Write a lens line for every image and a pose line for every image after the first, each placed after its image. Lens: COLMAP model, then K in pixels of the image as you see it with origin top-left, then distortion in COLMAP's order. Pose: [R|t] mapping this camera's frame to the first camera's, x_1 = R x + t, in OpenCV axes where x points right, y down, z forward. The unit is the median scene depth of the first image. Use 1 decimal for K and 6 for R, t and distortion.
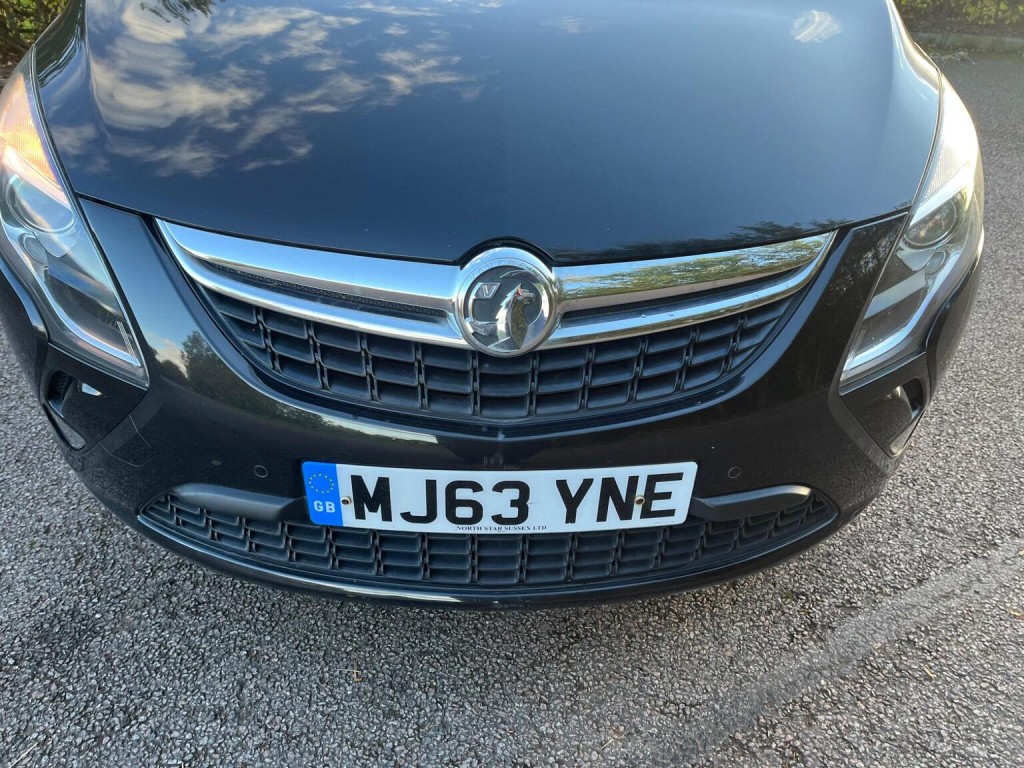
lens RADIAL K [[747.0, 0, 506.6], [0, 747.0, 394.4], [0, 0, 1]] dist [0.065508, -0.080051]
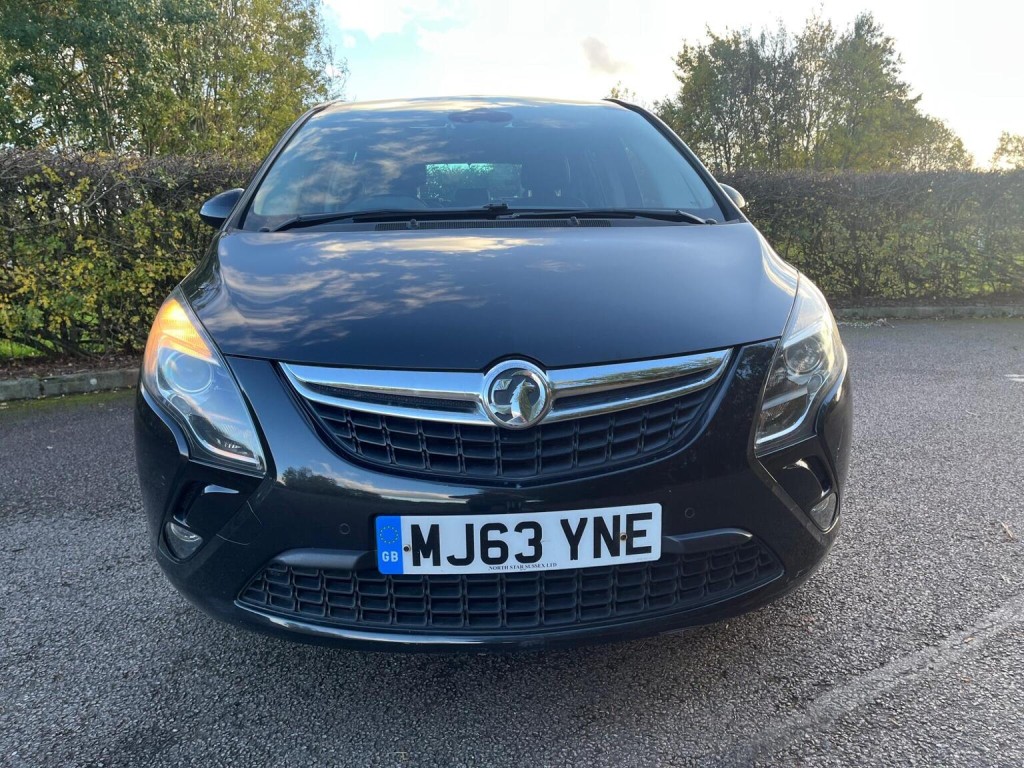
lens RADIAL K [[747.0, 0, 520.3], [0, 747.0, 408.4], [0, 0, 1]] dist [0.065508, -0.080051]
pose [[0.997812, -0.058370, 0.031050, -0.029020], [0.065589, 0.933050, -0.353717, 0.308225], [-0.008325, 0.354979, 0.934837, -0.273529]]
